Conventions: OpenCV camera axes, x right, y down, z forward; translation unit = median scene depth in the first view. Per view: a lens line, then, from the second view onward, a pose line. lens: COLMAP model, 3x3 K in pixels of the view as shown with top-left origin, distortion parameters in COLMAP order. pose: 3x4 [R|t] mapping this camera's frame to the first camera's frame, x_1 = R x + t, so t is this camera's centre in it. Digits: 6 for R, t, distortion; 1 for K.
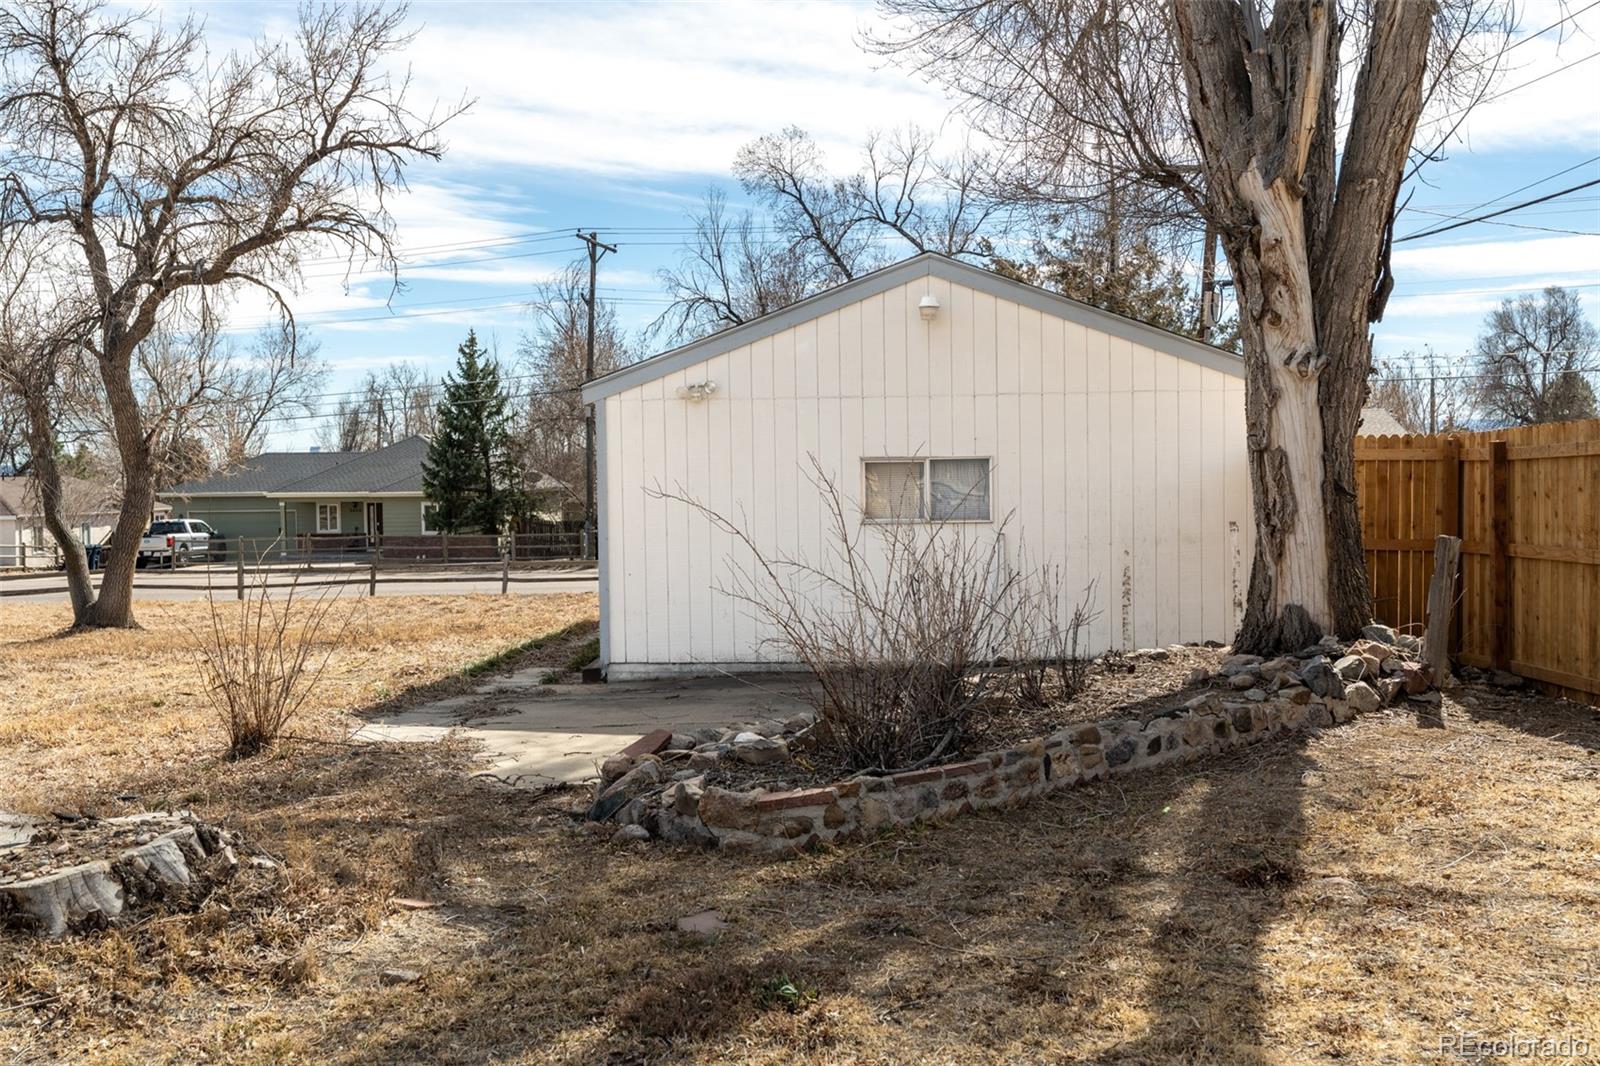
lens RADIAL K [[1641.3, 0, 809.3], [0, 1641.3, 535.0], [0, 0, 1]] dist [0.013541, 0.000000]
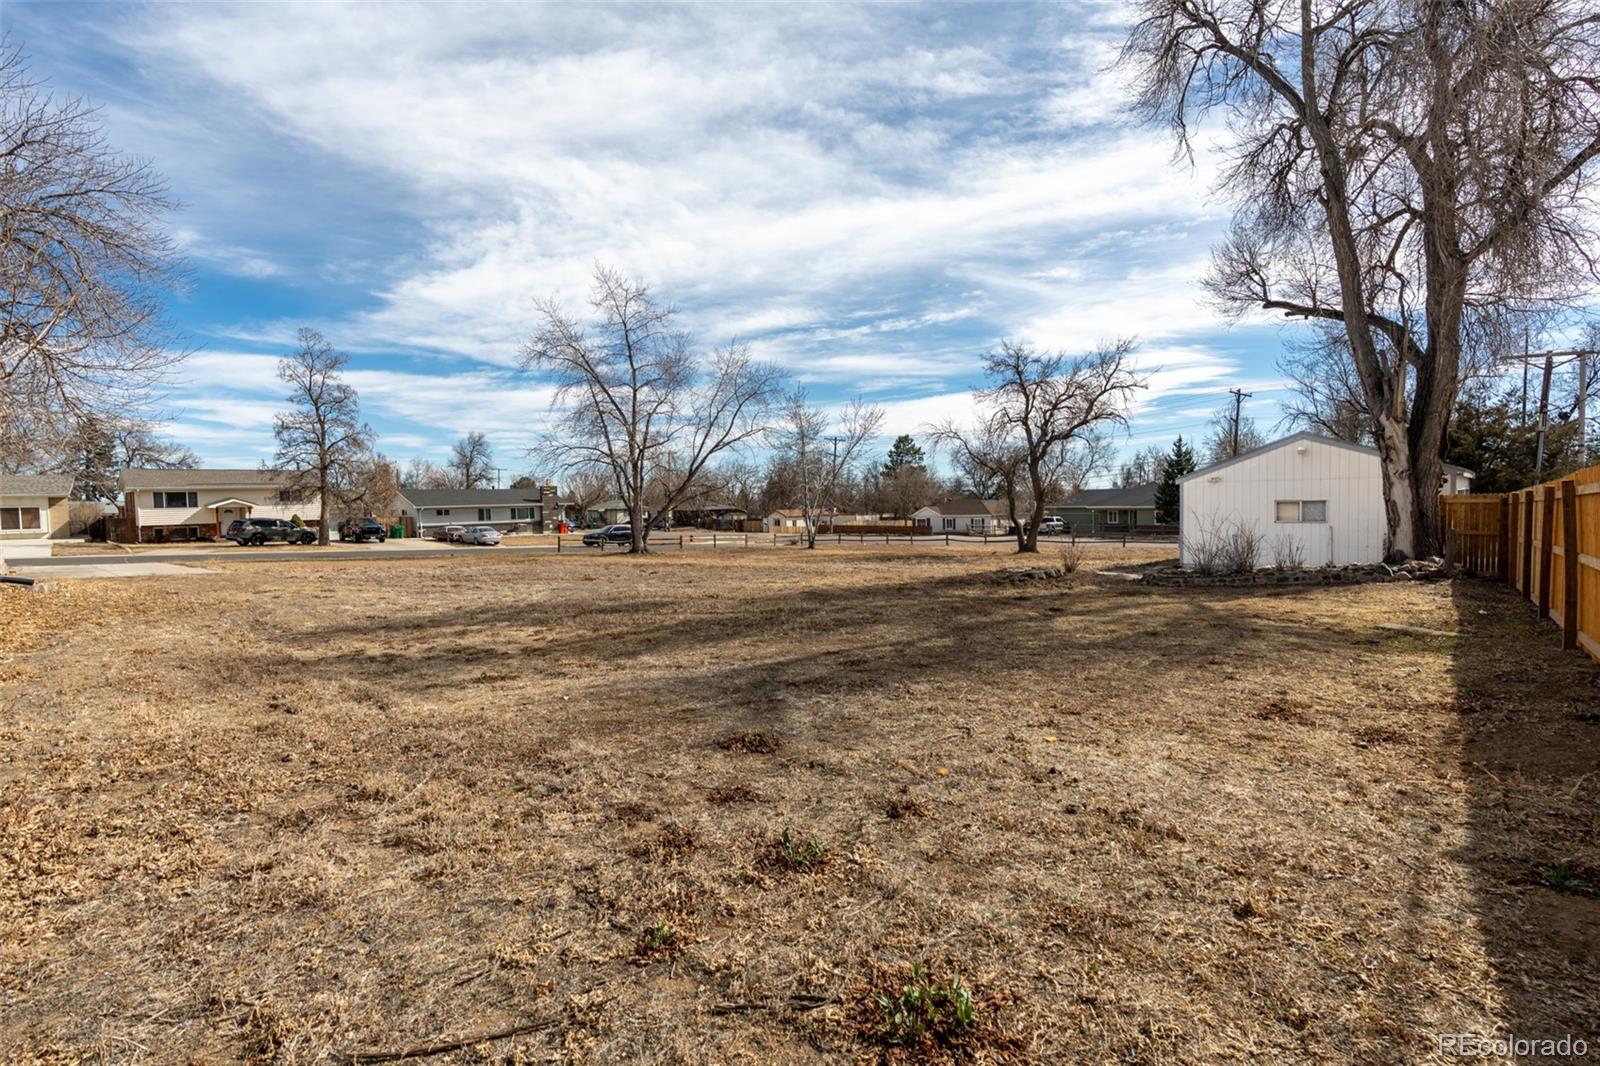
lens RADIAL K [[723.9, 0, 808.7], [0, 723.9, 537.2], [0, 0, 1]] dist [-0.013297, -0.000121]
pose [[0.771537, 0.028837, -0.635531, 0.114711], [-0.016769, 0.999547, 0.024997, 0.000897], [0.635964, -0.008629, 0.771671, -0.307860]]
